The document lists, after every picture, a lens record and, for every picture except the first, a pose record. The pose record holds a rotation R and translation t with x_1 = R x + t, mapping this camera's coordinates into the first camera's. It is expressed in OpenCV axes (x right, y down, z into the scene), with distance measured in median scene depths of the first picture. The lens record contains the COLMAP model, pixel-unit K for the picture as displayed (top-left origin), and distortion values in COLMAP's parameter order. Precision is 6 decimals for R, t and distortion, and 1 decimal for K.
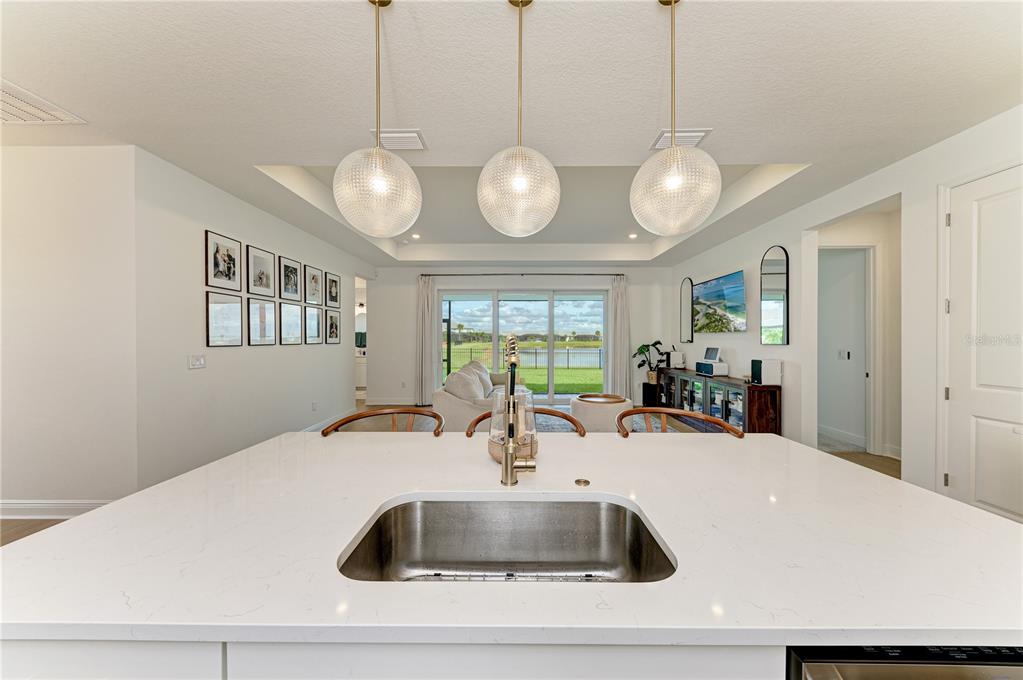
lens RADIAL K [[363.1, 0, 518.5], [0, 363.1, 347.6], [0, 0, 1]] dist [-0.001529, -0.000898]
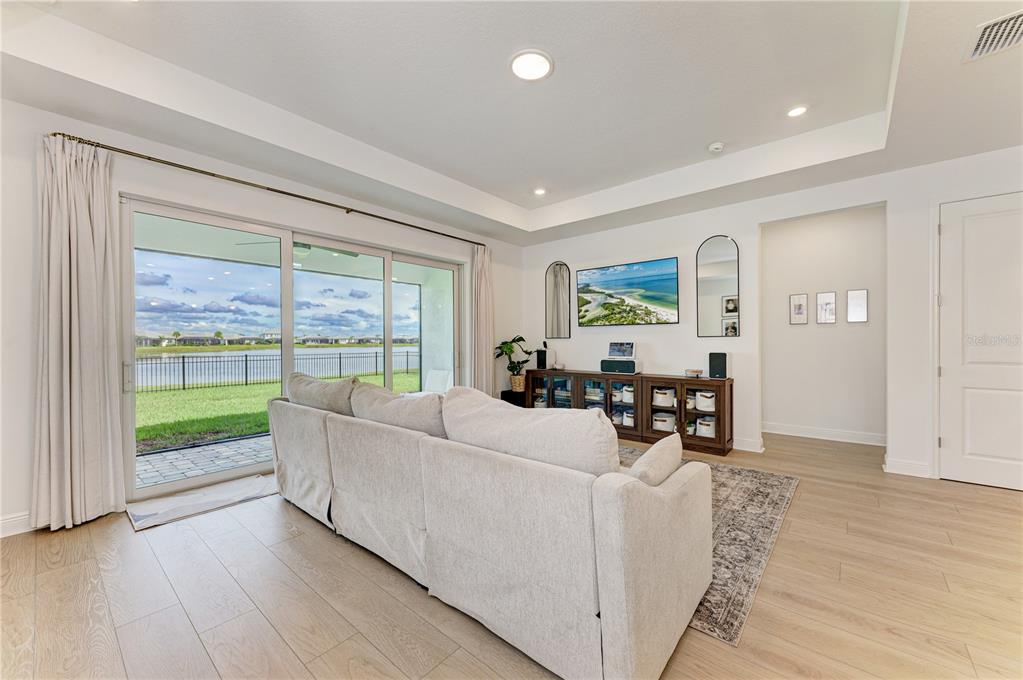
lens RADIAL K [[386.8, 0, 506.6], [0, 386.8, 347.2], [0, 0, 1]] dist [0.001986, 0.000065]
pose [[0.660199, -0.009855, 0.751026, -0.363693], [0.018583, 0.999822, -0.003216, 0.009913], [-0.750860, 0.016079, 0.660265, 0.603929]]
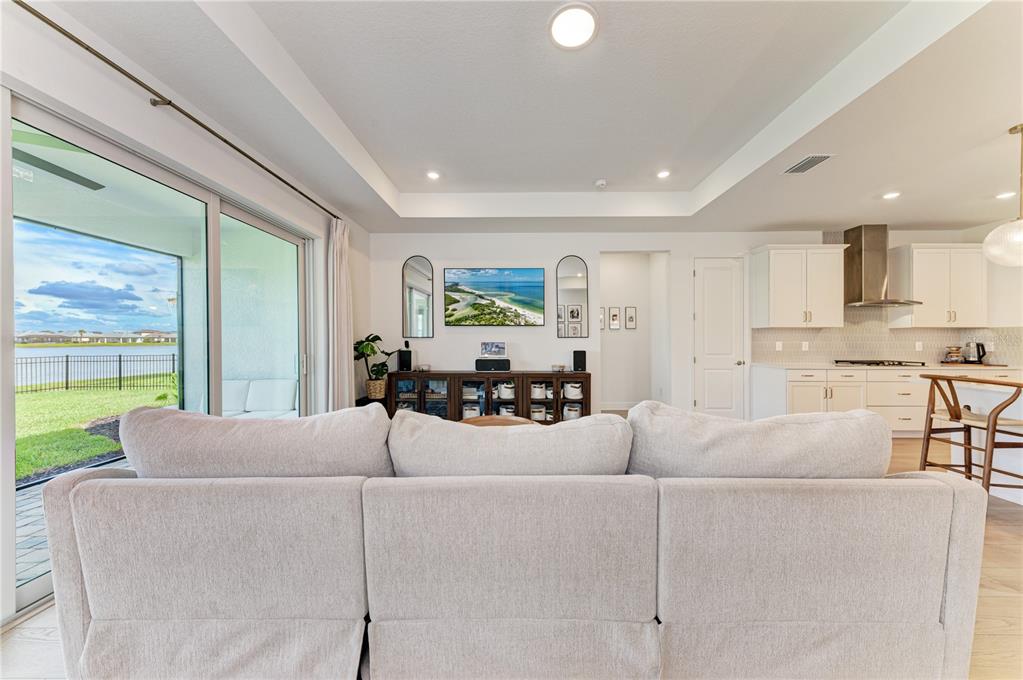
lens RADIAL K [[352.2, 0, 511.3], [0, 352.2, 340.3], [0, 0, 1]] dist [0.004415, -0.000232]
pose [[0.019636, 0.003425, 0.999801, -0.370322], [0.022887, 0.999731, -0.003874, 0.000604], [-0.999545, 0.022958, 0.019552, 0.958826]]
